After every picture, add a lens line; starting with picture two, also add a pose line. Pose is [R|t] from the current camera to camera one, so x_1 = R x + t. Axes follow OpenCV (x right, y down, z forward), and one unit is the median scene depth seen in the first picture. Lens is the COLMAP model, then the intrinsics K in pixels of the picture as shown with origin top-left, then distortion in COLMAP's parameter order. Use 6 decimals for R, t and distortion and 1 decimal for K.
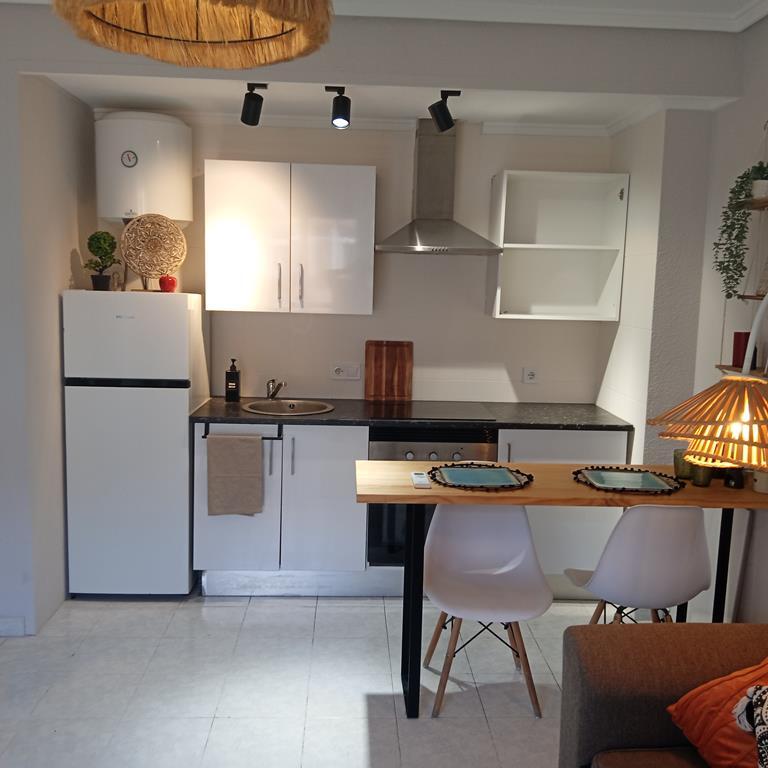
lens RADIAL K [[815.2, 0, 387.0], [0, 815.2, 383.9], [0, 0, 1]] dist [0.138193, -0.323345]
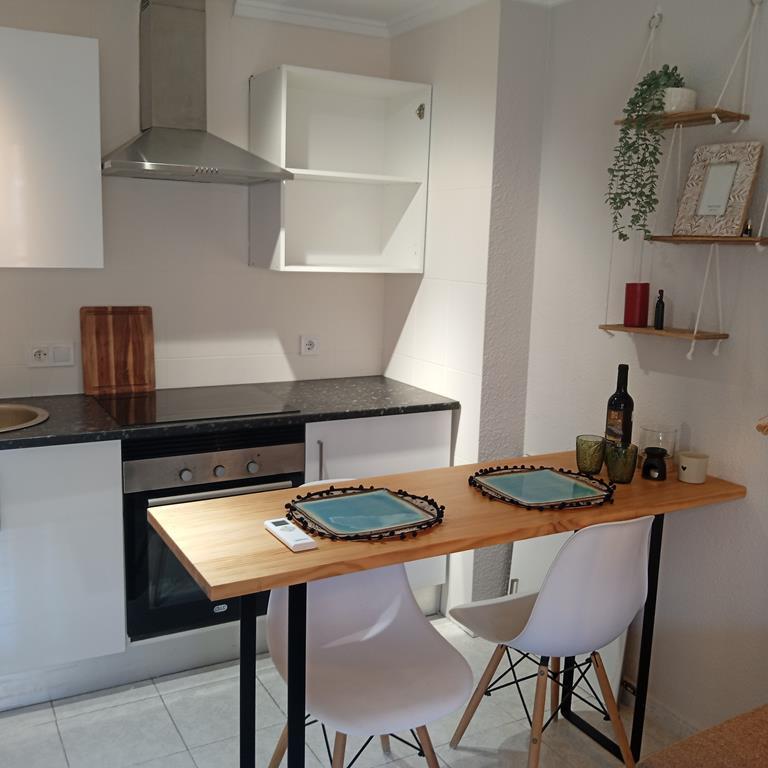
lens RADIAL K [[814.9, 0, 384.0], [0, 814.9, 384.0], [0, 0, 1]] dist [0.112182, -0.298305]
pose [[0.893489, -0.077676, 0.442316, -0.120553], [0.052626, 0.996252, 0.068647, -0.026045], [-0.445991, -0.038058, 0.894228, 0.312749]]
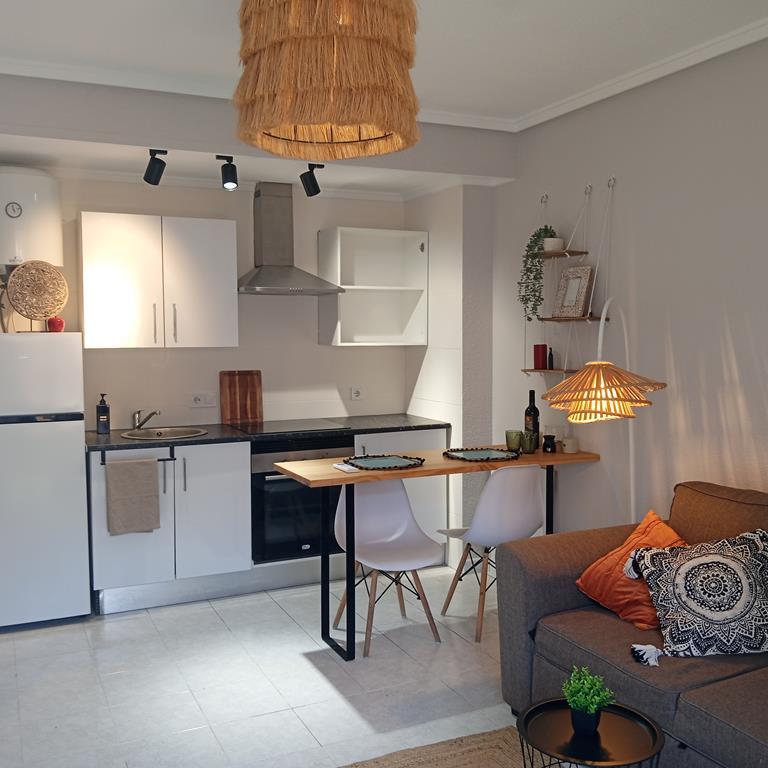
lens RADIAL K [[825.6, 0, 384.0], [0, 825.6, 384.0], [0, 0, 1]] dist [0.106280, -0.236515]
pose [[0.920498, -0.056356, 0.386661, -0.293894], [0.079153, 0.995923, -0.043278, 0.036095], [-0.382646, 0.070443, 0.921206, -0.159560]]
